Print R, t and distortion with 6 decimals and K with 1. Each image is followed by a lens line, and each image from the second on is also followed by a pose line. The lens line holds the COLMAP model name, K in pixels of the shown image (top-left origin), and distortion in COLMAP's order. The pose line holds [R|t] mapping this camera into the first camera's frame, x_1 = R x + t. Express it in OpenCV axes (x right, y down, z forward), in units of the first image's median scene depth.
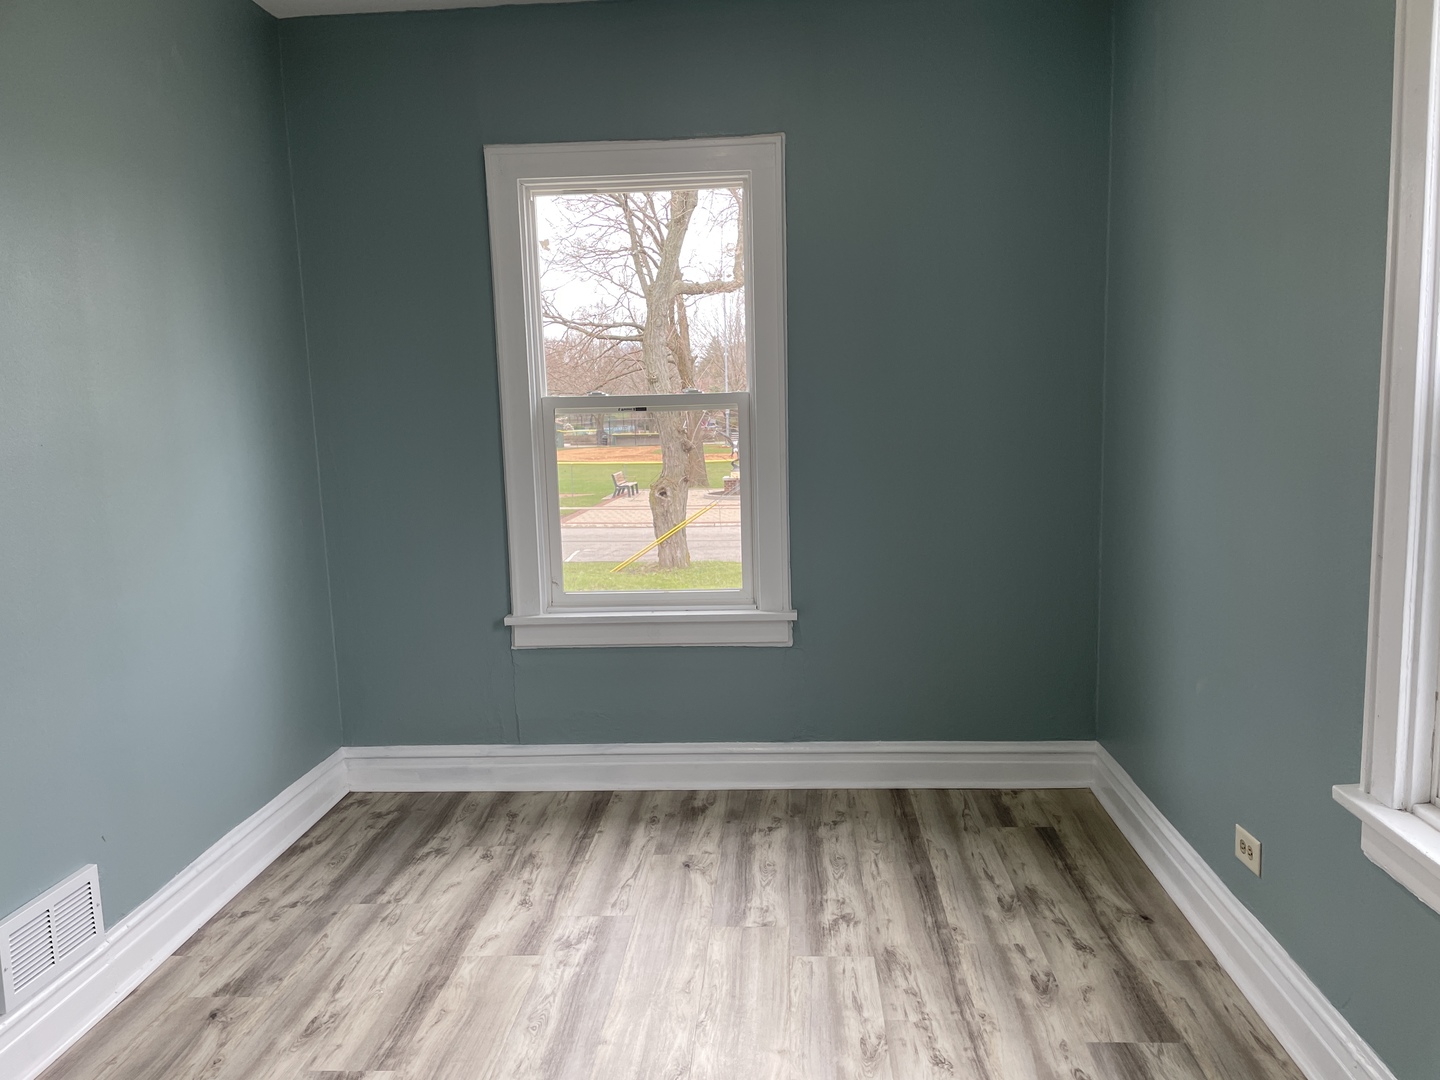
lens RADIAL K [[1097.5, 0, 718.0], [0, 1097.5, 532.1], [0, 0, 1]] dist [0.063316, -0.029693]
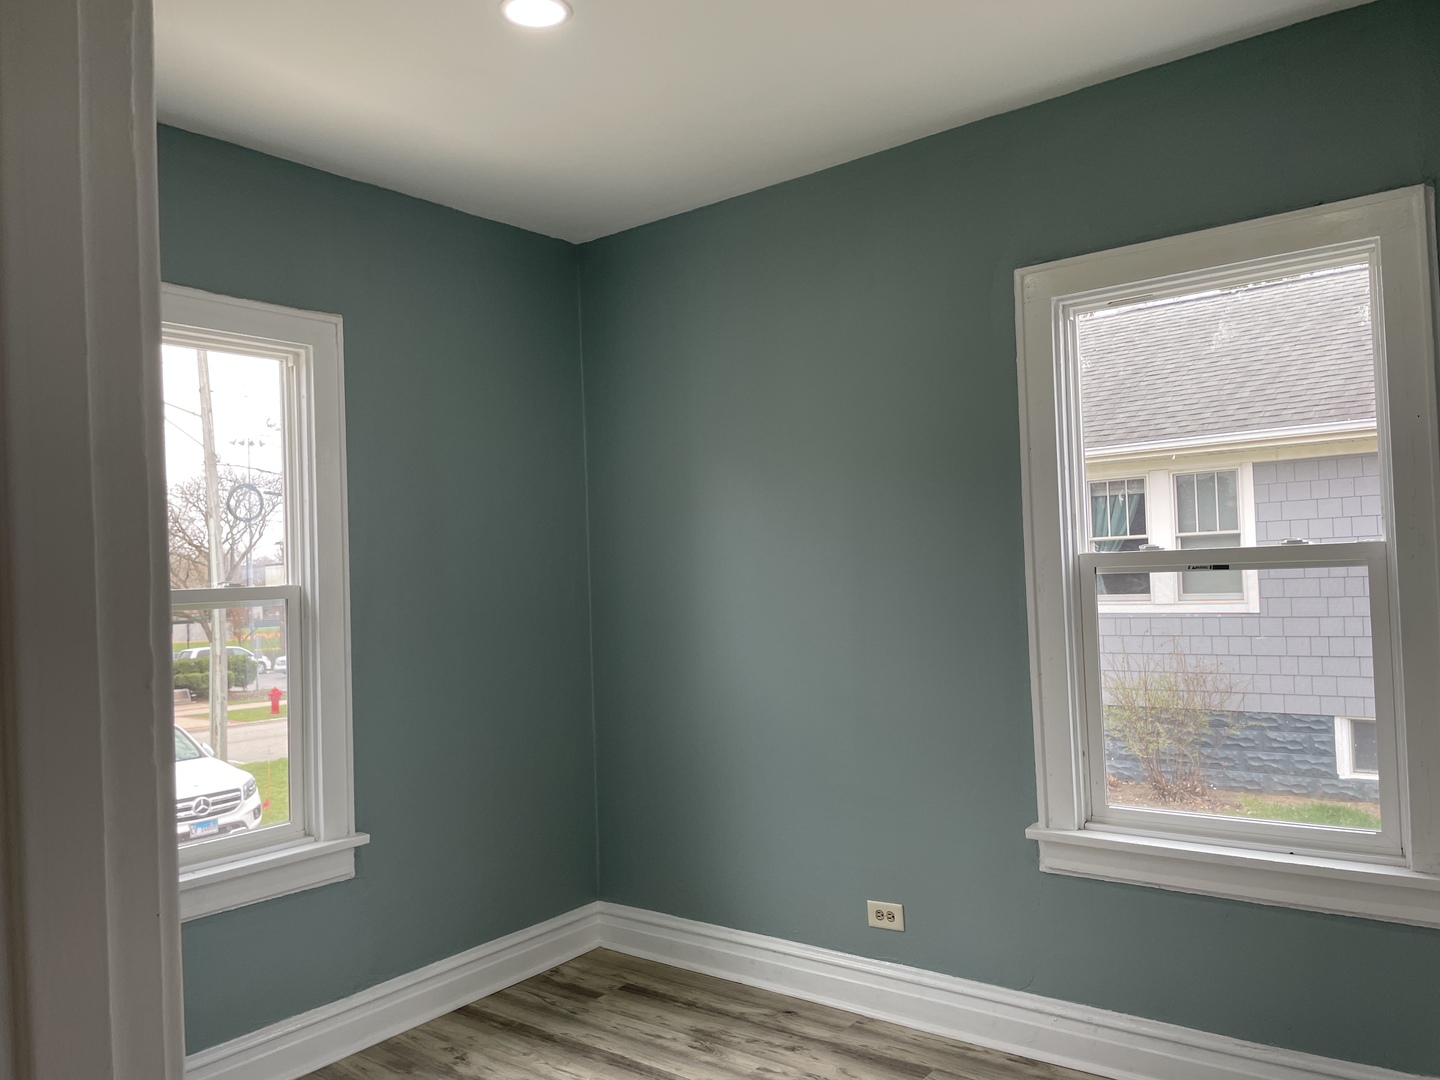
lens RADIAL K [[1097.5, 0, 717.2], [0, 1097.5, 547.0], [0, 0, 1]] dist [0.063316, -0.029693]
pose [[0.567706, 0.022051, 0.822936, -0.581180], [0.126284, 0.985477, -0.113525, -0.020149], [-0.813488, 0.168373, 0.556676, 0.274265]]
